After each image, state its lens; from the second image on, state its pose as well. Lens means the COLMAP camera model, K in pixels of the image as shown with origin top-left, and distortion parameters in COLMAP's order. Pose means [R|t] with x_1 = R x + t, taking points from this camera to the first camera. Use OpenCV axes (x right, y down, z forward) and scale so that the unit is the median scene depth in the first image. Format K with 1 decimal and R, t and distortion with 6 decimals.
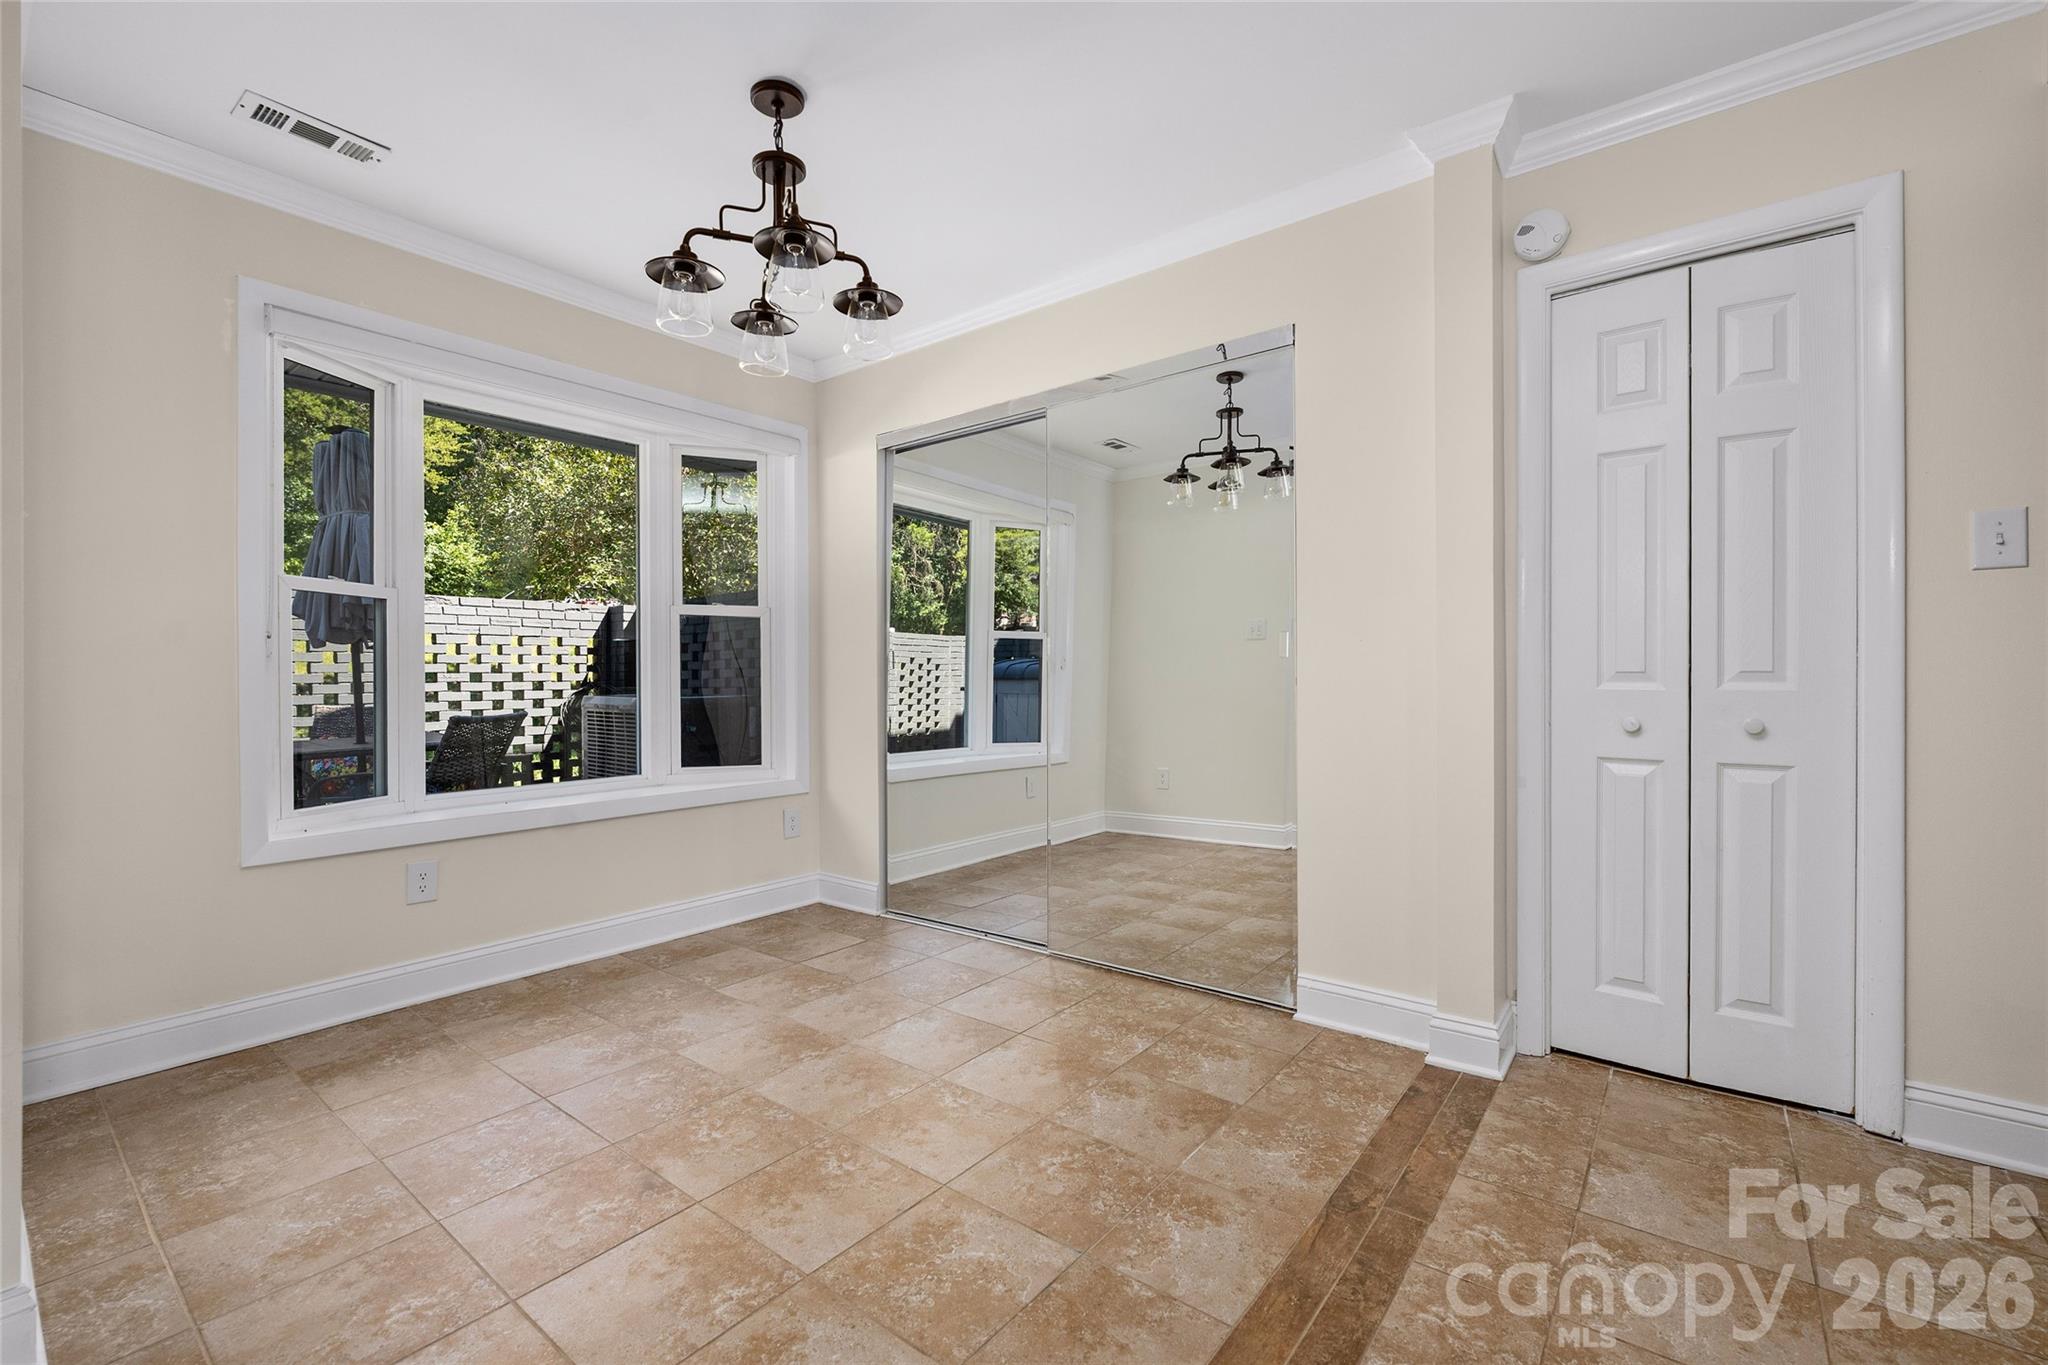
lens RADIAL K [[876.4, 0, 1031.5], [0, 876.4, 698.2], [0, 0, 1]] dist [0.001076, 0.000129]
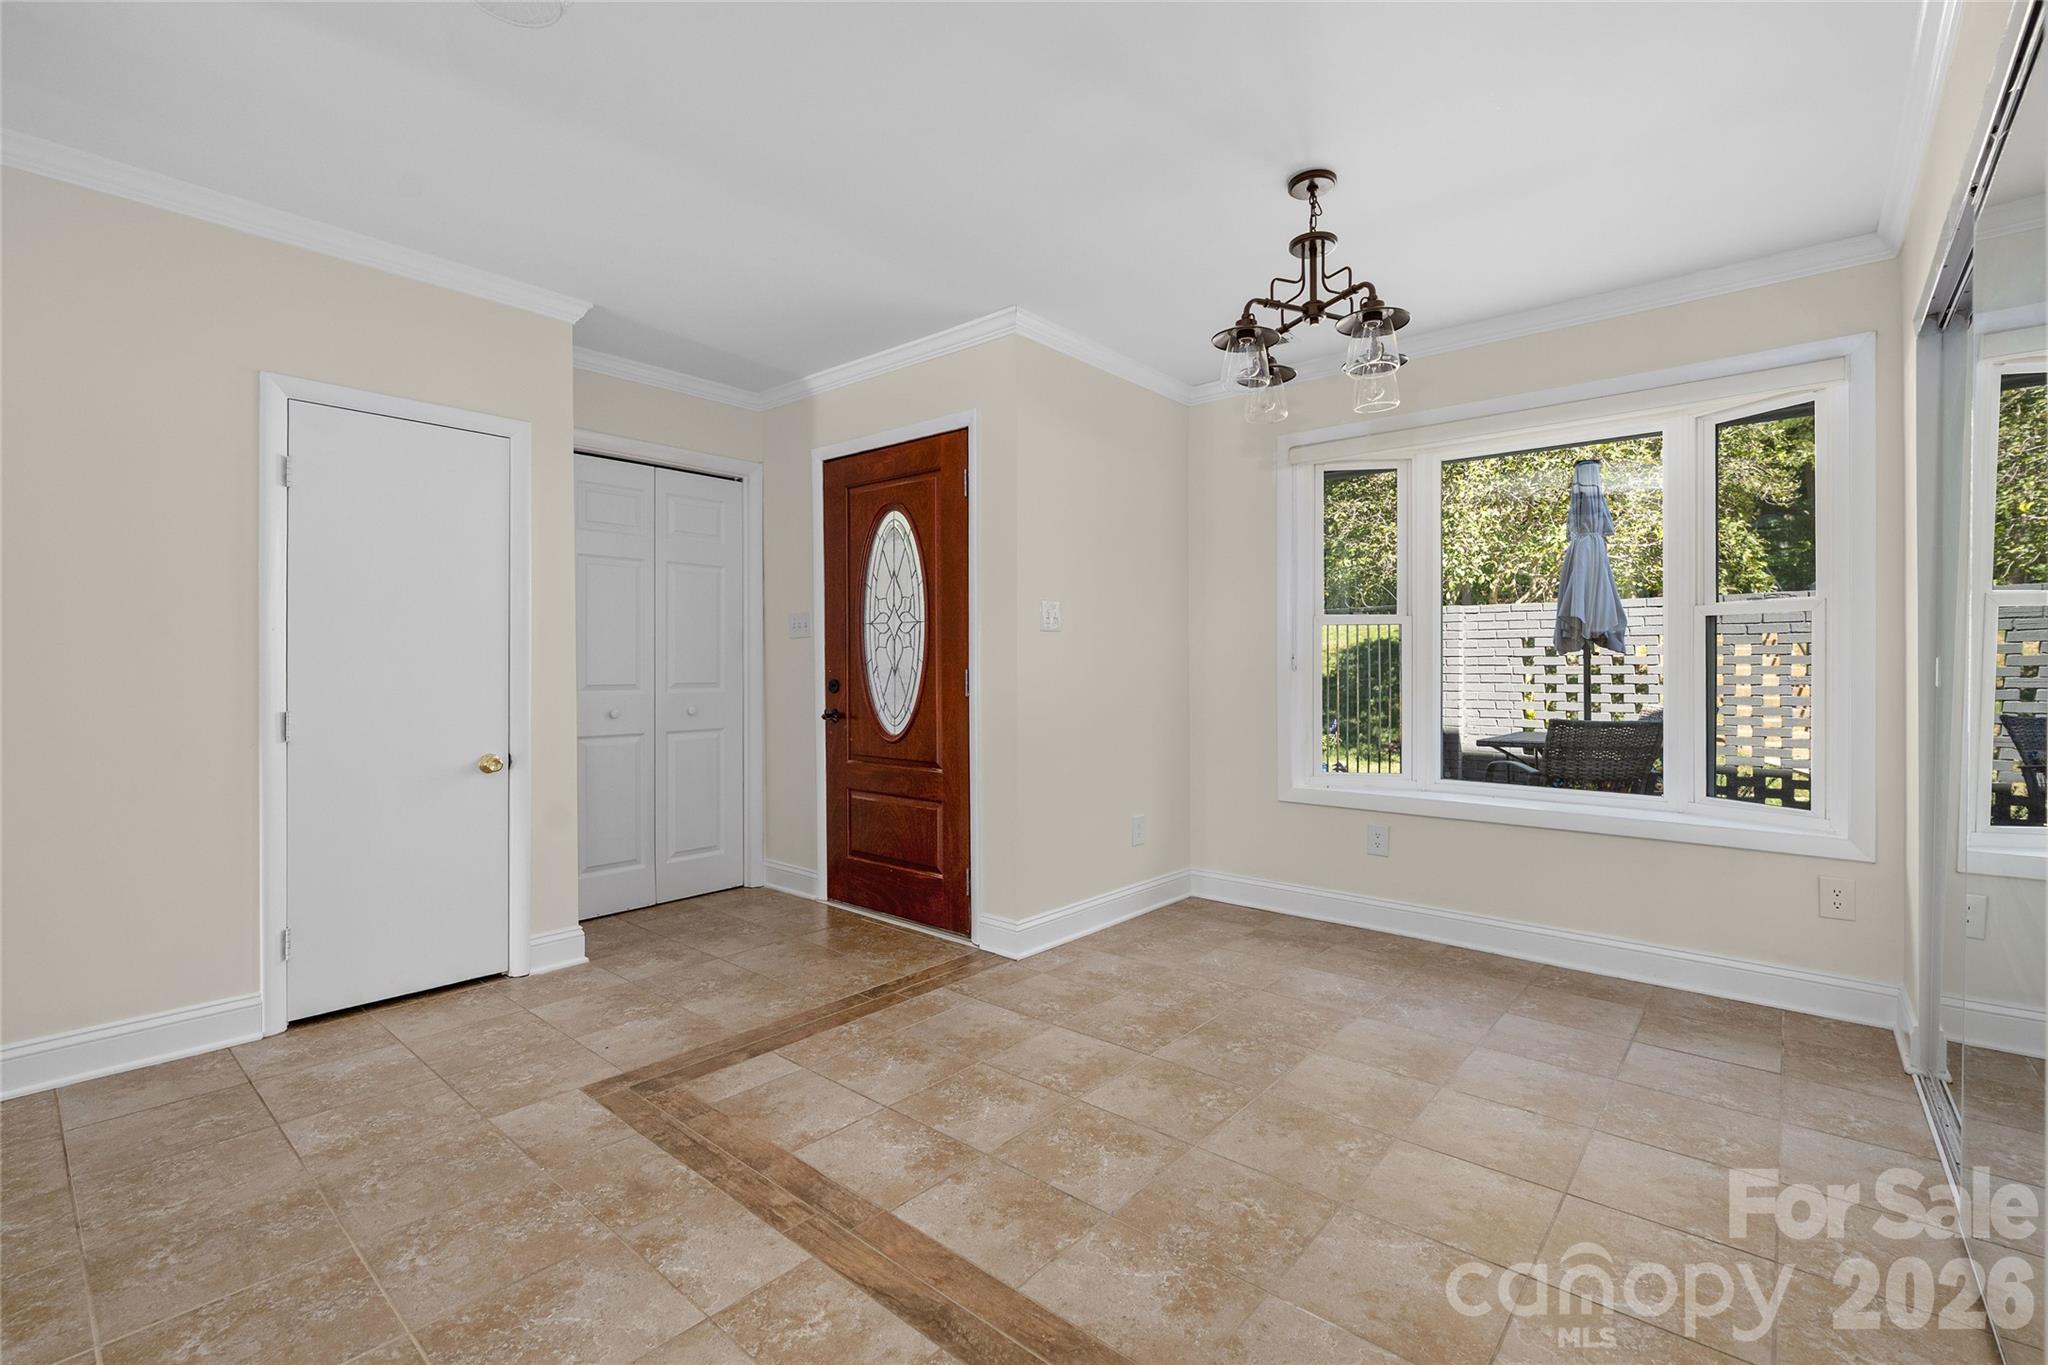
lens RADIAL K [[902.9, 0, 996.4], [0, 902.9, 676.1], [0, 0, 1]] dist [-0.012211, 0.000109]
pose [[-0.071944, 0.011835, -0.997338, 0.751396], [-0.029561, 0.999465, 0.013993, -0.038068], [0.996971, 0.030489, -0.071555, 0.575544]]
